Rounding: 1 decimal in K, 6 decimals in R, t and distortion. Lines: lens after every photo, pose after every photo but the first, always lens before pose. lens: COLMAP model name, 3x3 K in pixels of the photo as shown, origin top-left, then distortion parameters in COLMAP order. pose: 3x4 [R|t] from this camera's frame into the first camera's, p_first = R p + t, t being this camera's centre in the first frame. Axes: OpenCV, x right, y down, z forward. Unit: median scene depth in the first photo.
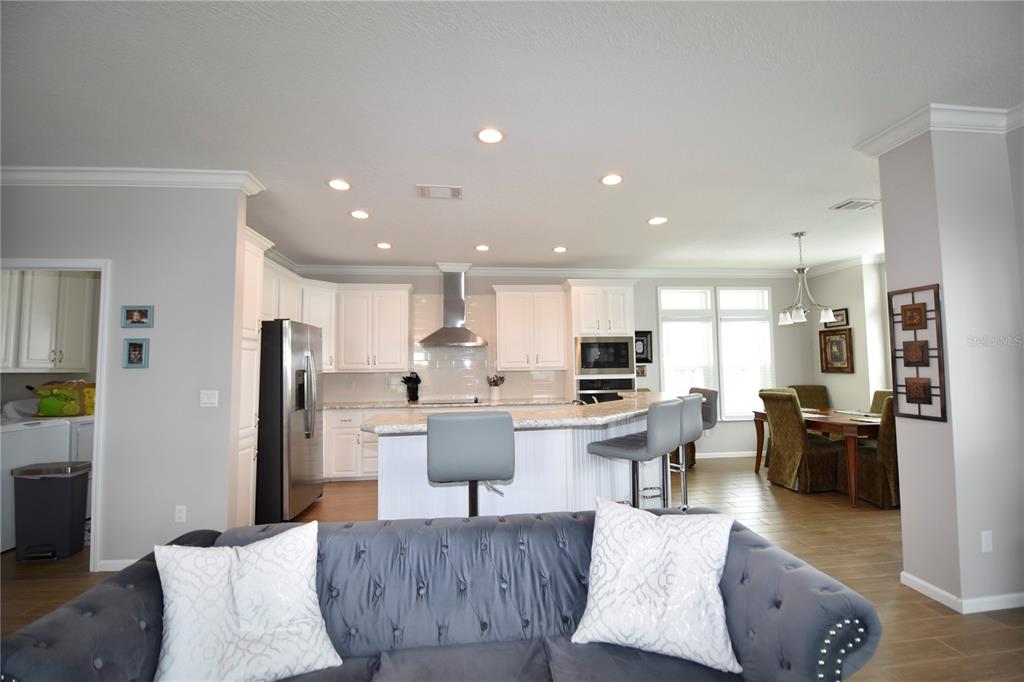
lens RADIAL K [[448.4, 0, 515.5], [0, 448.4, 338.4], [0, 0, 1]] dist [0.005147, -0.014704]
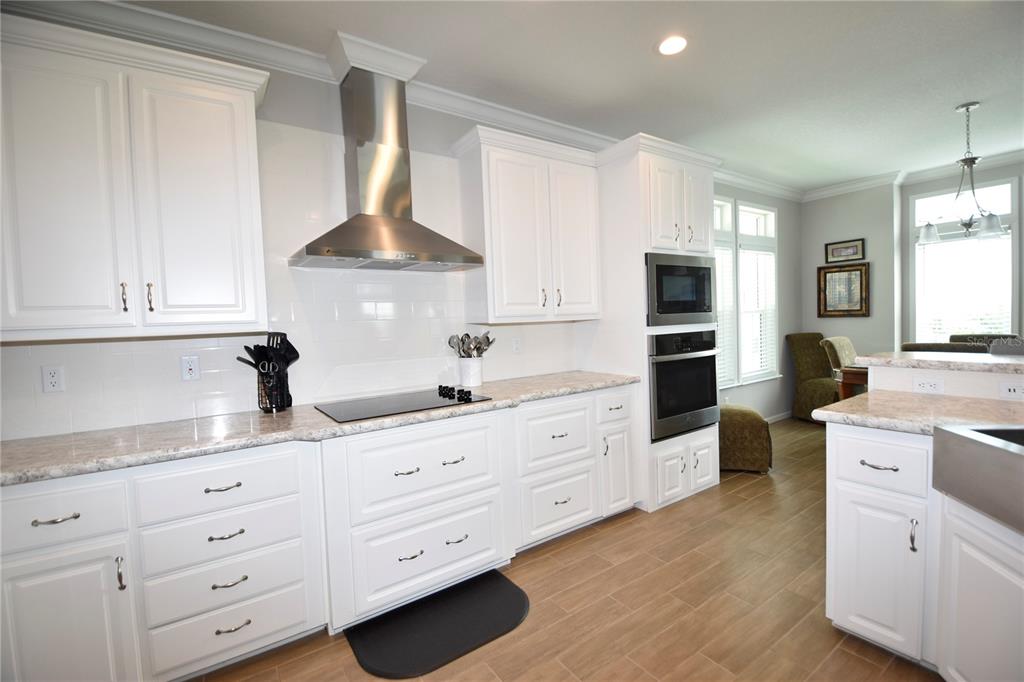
lens RADIAL K [[448.4, 0, 516.7], [0, 448.4, 339.1], [0, 0, 1]] dist [0.005147, -0.014704]
pose [[0.874338, -0.040156, 0.483652, -0.548797], [-0.005527, 0.995682, 0.092660, 0.107459], [-0.485285, -0.083690, 0.870341, 1.379167]]
